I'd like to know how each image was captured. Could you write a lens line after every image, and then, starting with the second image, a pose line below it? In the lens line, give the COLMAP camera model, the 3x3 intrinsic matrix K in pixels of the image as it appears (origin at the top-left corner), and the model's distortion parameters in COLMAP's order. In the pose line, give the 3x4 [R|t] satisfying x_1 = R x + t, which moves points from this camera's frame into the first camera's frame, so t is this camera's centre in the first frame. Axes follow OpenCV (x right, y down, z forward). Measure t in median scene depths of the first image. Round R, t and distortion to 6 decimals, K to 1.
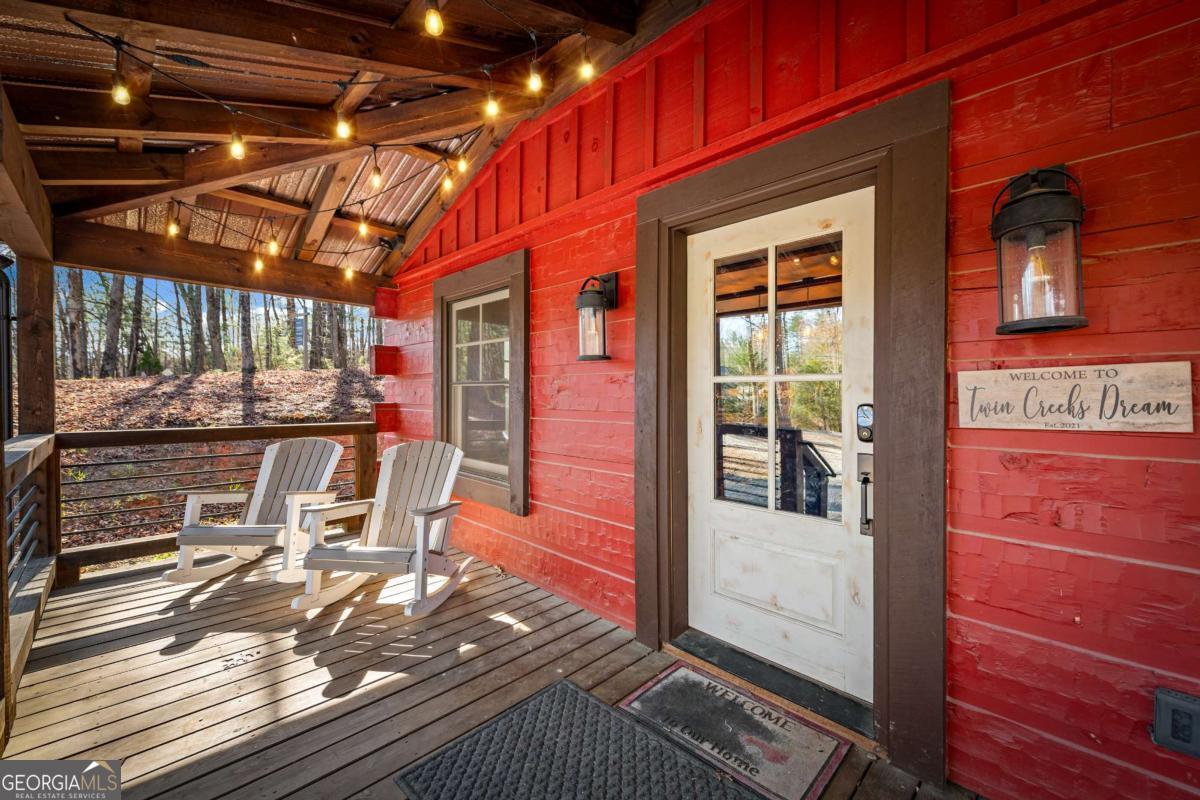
lens RADIAL K [[482.5, 0, 600.6], [0, 482.5, 399.1], [0, 0, 1]] dist [0.000201, -0.000394]
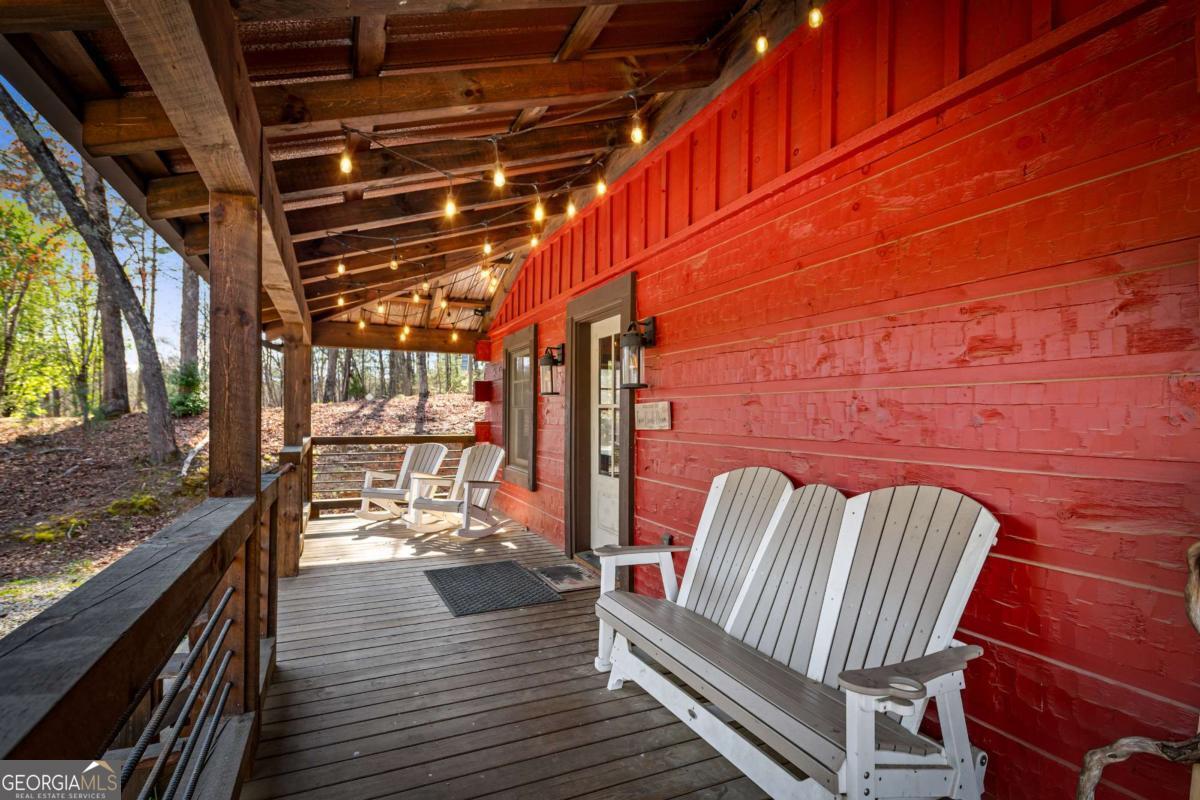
lens RADIAL K [[603.5, 0, 601.8], [0, 603.5, 409.6], [0, 0, 1]] dist [-0.023842, 0.000344]
pose [[0.933399, -0.003776, -0.358821, 0.508724], [-0.004075, 0.999769, -0.021122, 0.008831], [0.358818, 0.021177, 0.933167, -0.517747]]
